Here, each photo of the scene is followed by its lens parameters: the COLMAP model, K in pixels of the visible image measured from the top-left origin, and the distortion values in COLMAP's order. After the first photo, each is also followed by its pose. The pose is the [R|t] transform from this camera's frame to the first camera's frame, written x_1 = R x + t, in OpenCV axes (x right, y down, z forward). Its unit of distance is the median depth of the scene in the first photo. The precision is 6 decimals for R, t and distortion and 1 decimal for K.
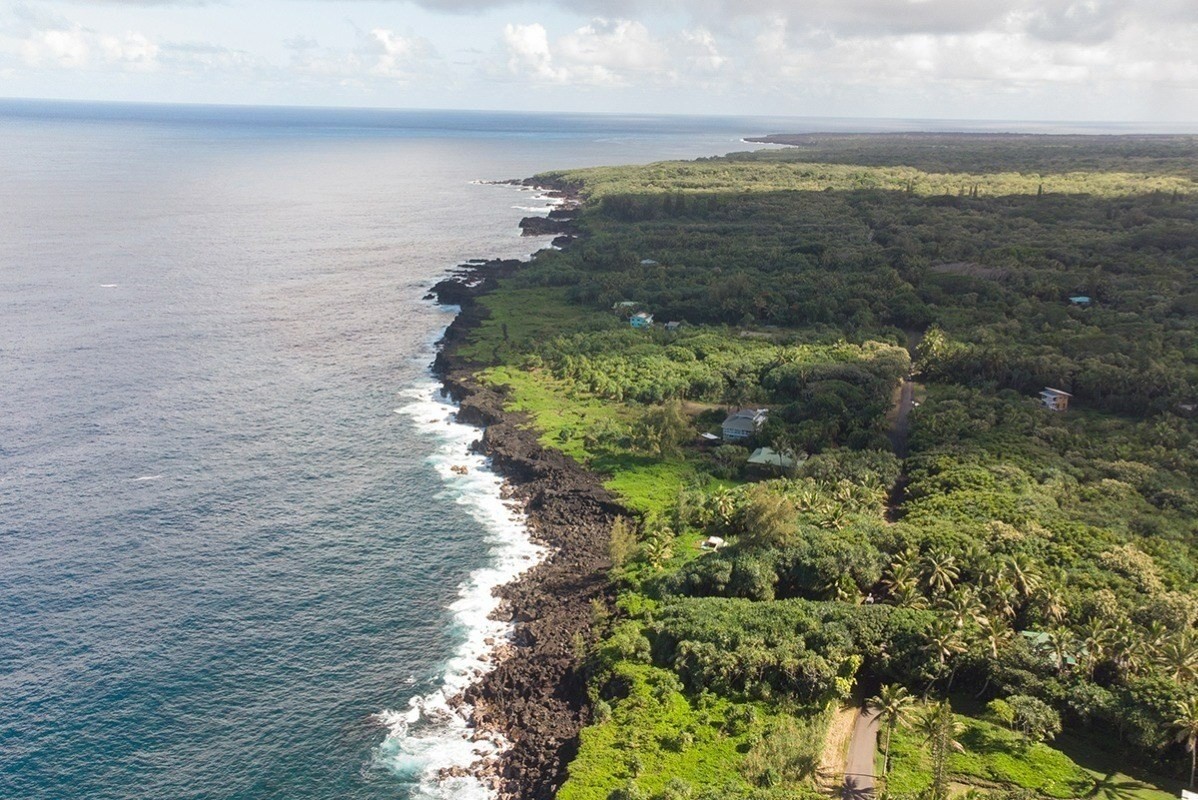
lens RADIAL K [[1131.5, 0, 599.0], [0, 1131.5, 400.0], [0, 0, 1]] dist [0.101641, 0.007126]
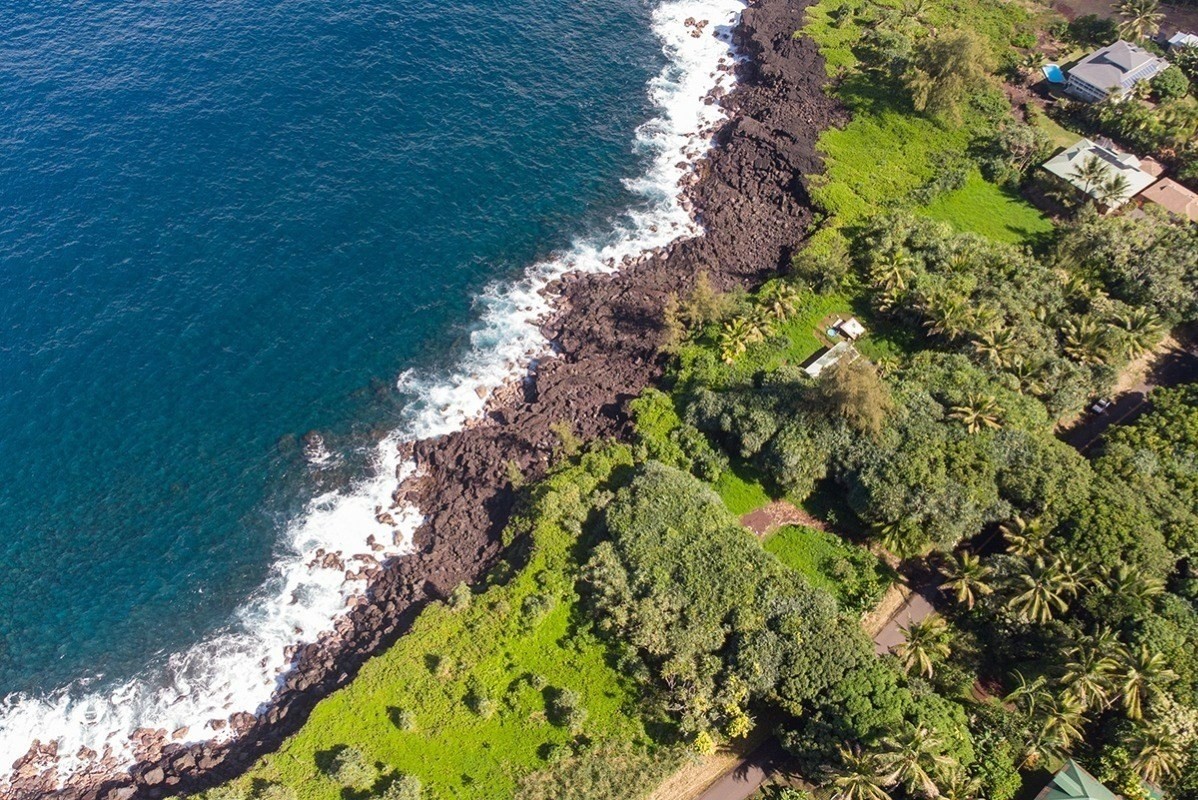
lens RADIAL K [[1131.5, 0, 599.0], [0, 1131.5, 400.0], [0, 0, 1]] dist [0.101641, 0.007126]
pose [[0.852688, 0.395516, -0.341306, 0.288651], [-0.120038, 0.784169, 0.608827, -0.316193], [0.508442, -0.478170, 0.716129, 0.514005]]
